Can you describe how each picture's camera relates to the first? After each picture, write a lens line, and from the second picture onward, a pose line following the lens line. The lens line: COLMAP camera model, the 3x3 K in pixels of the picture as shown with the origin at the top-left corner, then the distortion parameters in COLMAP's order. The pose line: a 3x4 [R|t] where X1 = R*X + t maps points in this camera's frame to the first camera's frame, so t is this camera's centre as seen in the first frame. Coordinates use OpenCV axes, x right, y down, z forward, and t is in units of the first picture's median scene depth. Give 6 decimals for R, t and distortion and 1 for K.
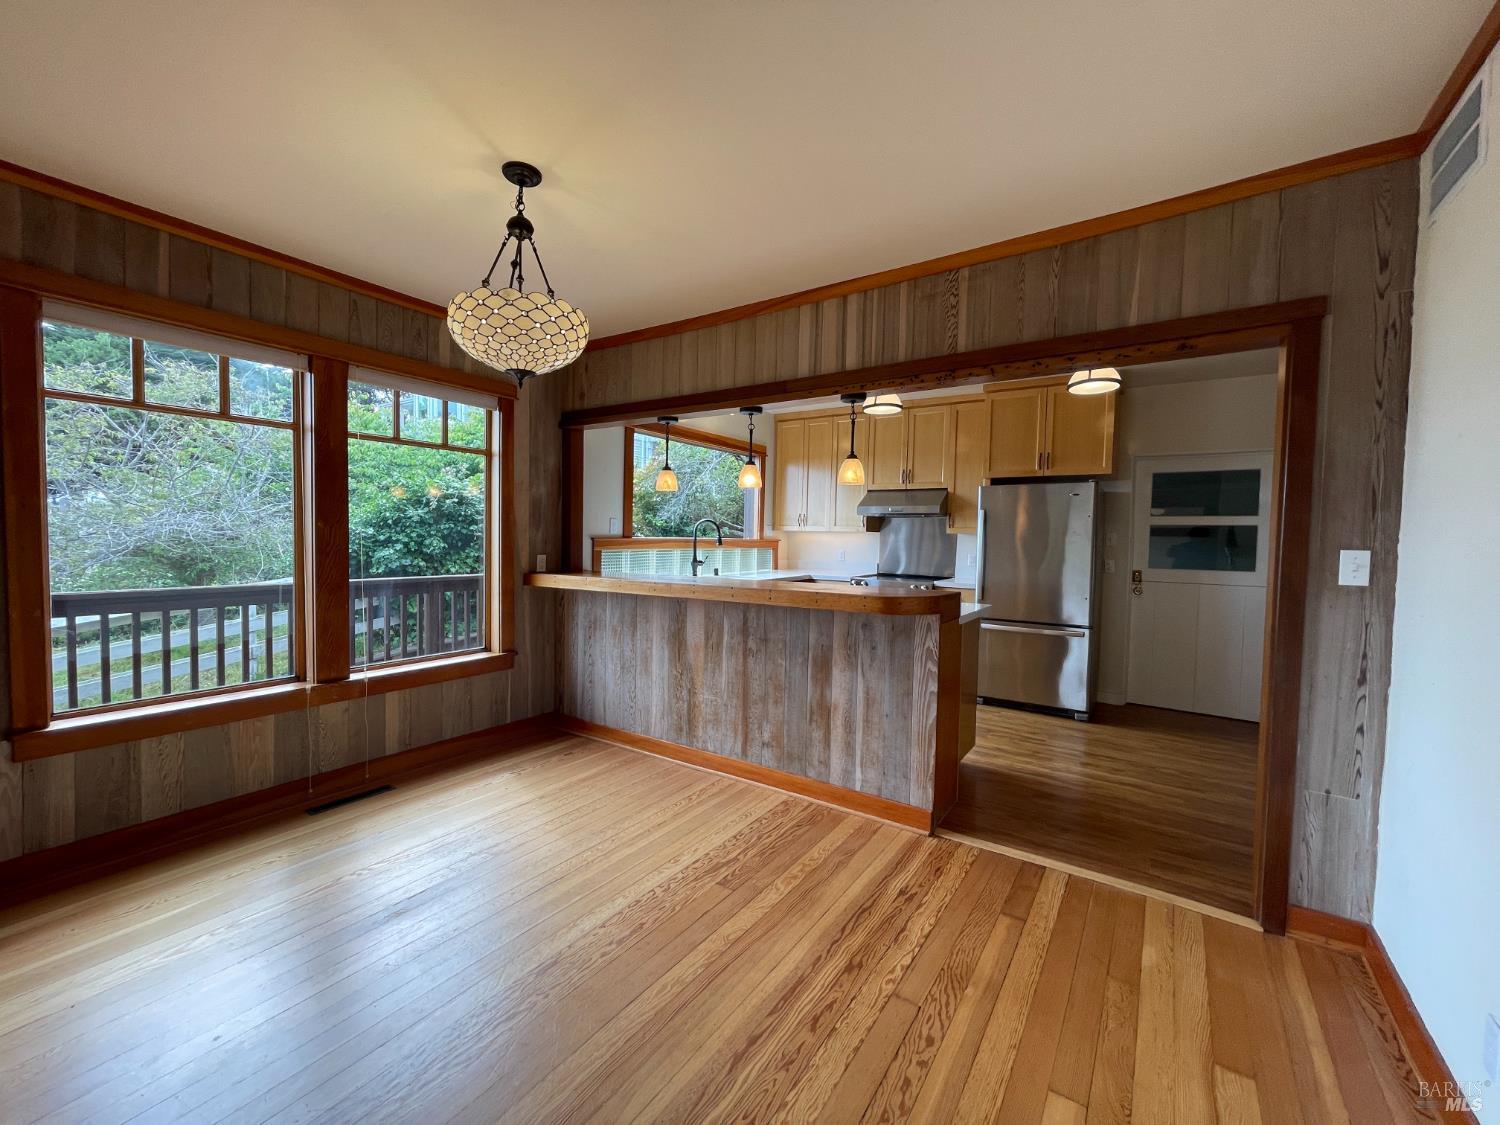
lens RADIAL K [[607.9, 0, 745.5], [0, 607.9, 558.5], [0, 0, 1]] dist [-0.000998, -0.000045]
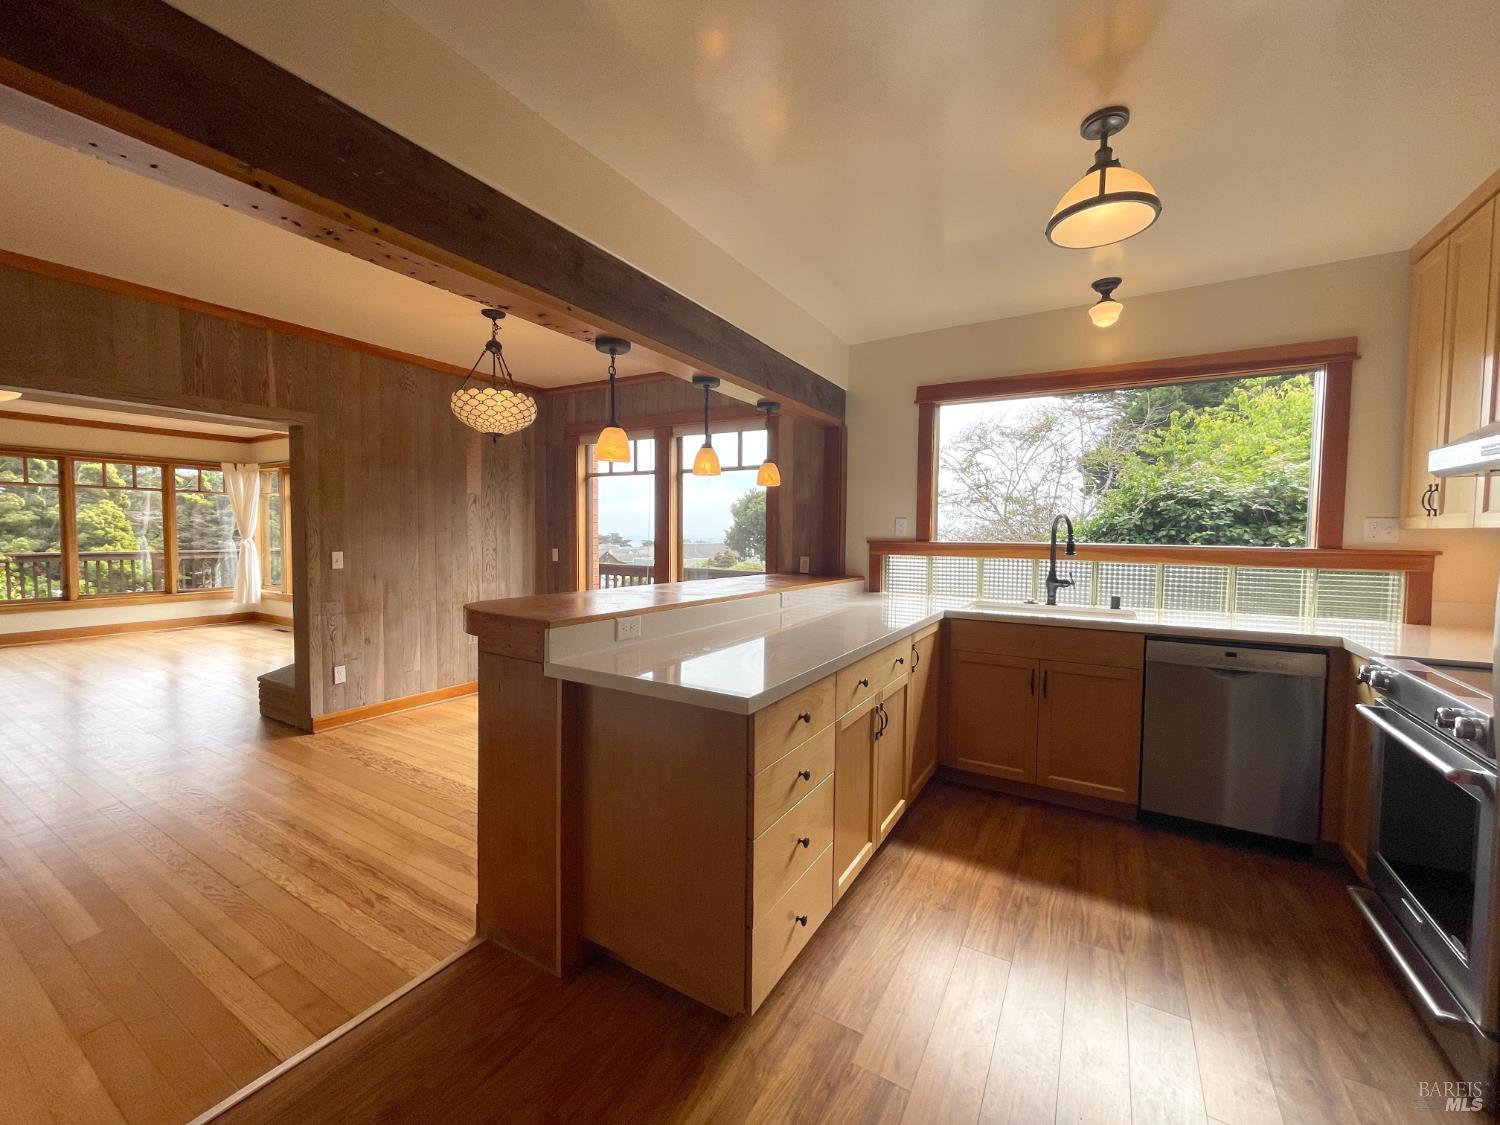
lens RADIAL K [[607.9, 0, 745.5], [0, 607.9, 558.5], [0, 0, 1]] dist [-0.000998, -0.000045]
pose [[0.061516, 0.025328, -0.997785, 0.939430], [-0.049926, 0.998505, 0.022269, -0.028073], [0.996857, 0.048446, 0.062688, 1.129097]]
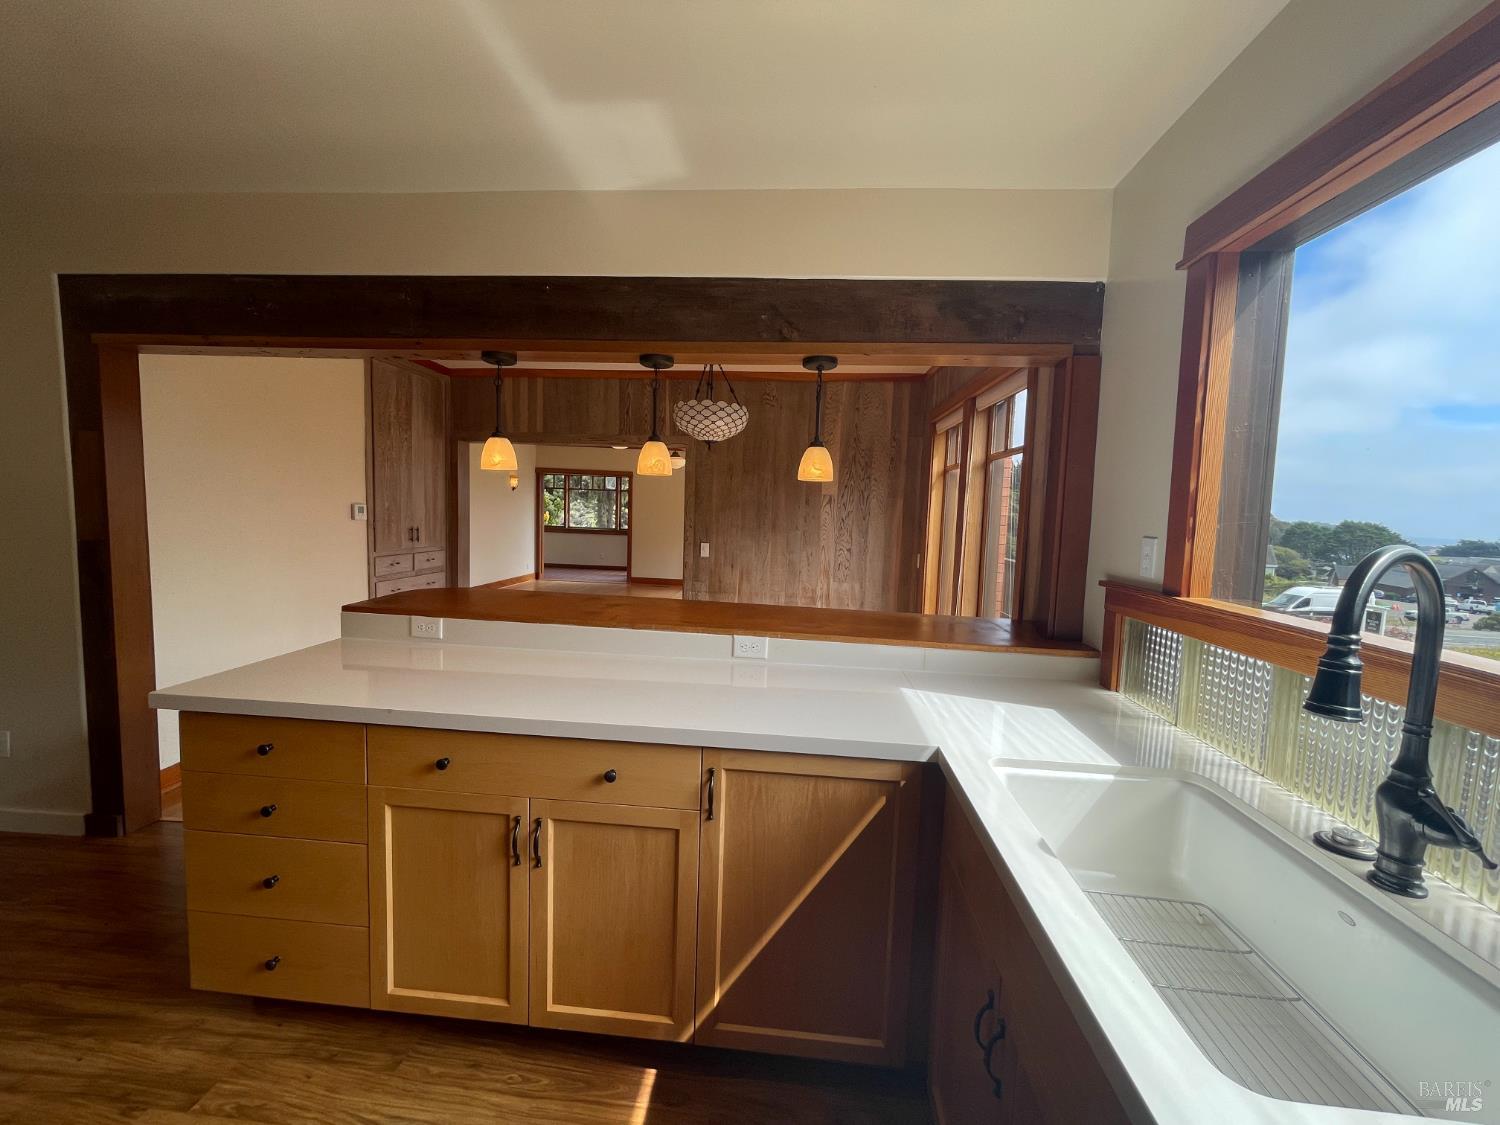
lens RADIAL K [[607.9, 0, 745.5], [0, 607.9, 558.5], [0, 0, 1]] dist [-0.000998, -0.000045]
pose [[-0.870688, -0.009590, -0.491743, 0.281703], [-0.071319, 0.991705, 0.106938, -0.116629], [0.486638, 0.128180, -0.864149, 1.854510]]
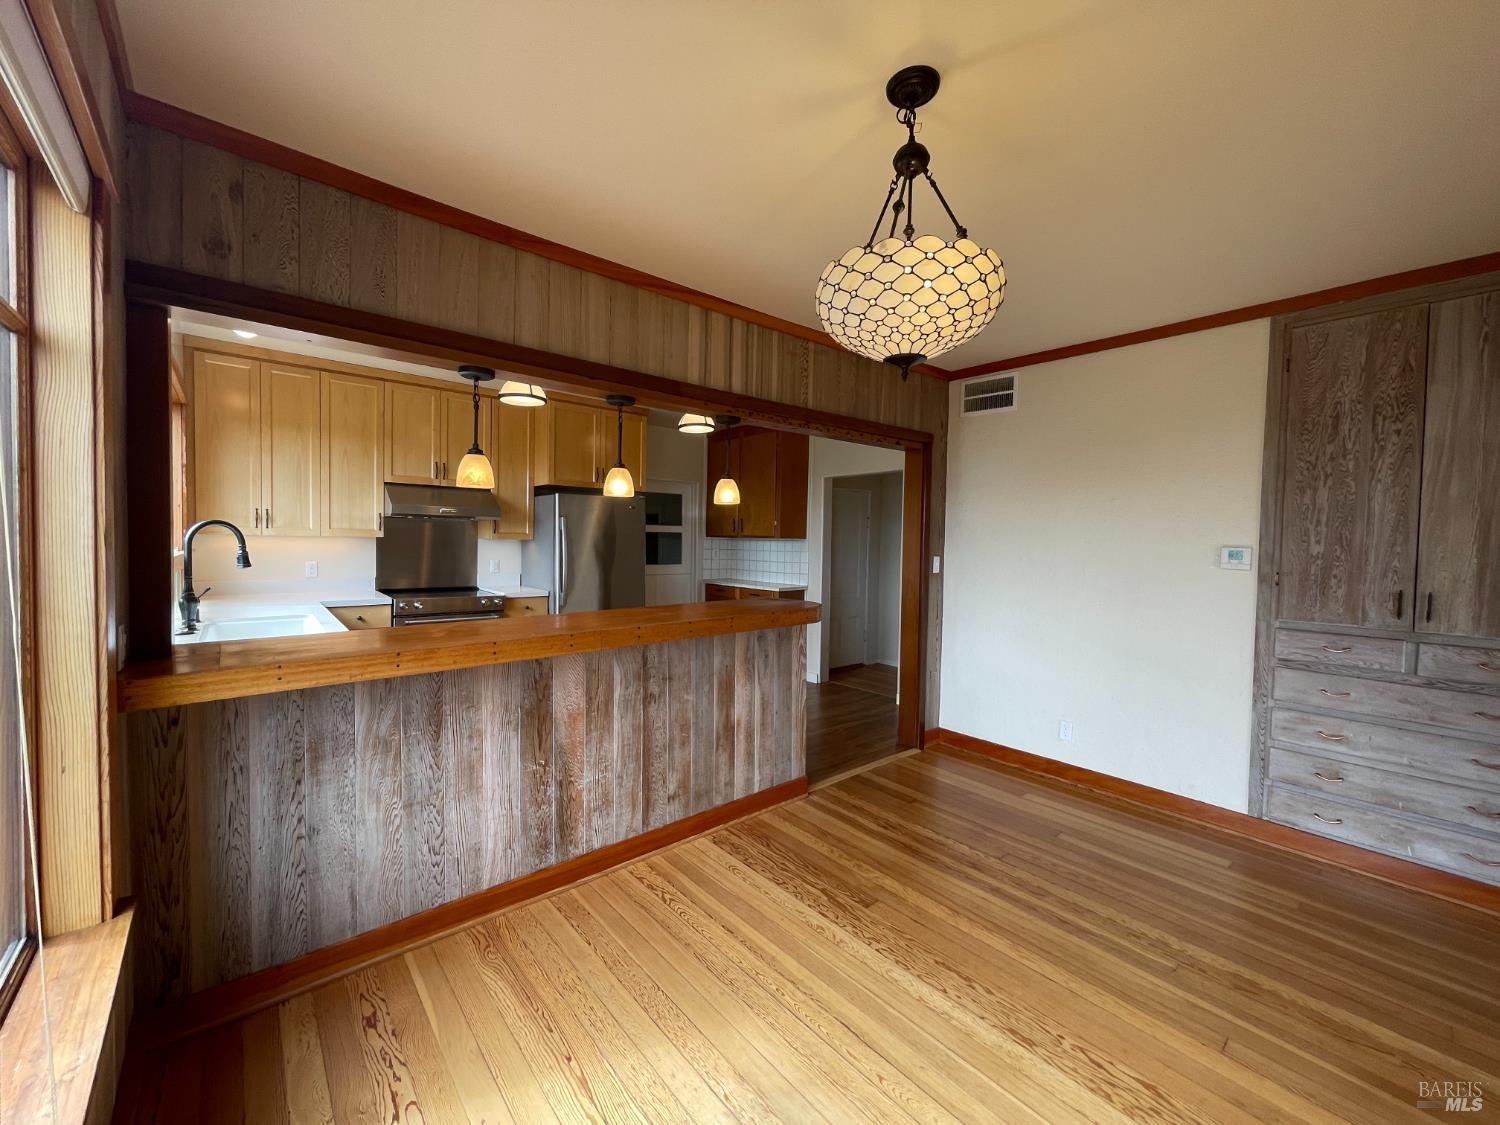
lens RADIAL K [[607.9, 0, 745.5], [0, 607.9, 558.5], [0, 0, 1]] dist [-0.000998, -0.000045]
pose [[0.265475, -0.048848, 0.962879, -0.807273], [0.026407, 0.998709, 0.043385, -0.074131], [-0.963756, 0.013909, 0.266423, 0.706619]]
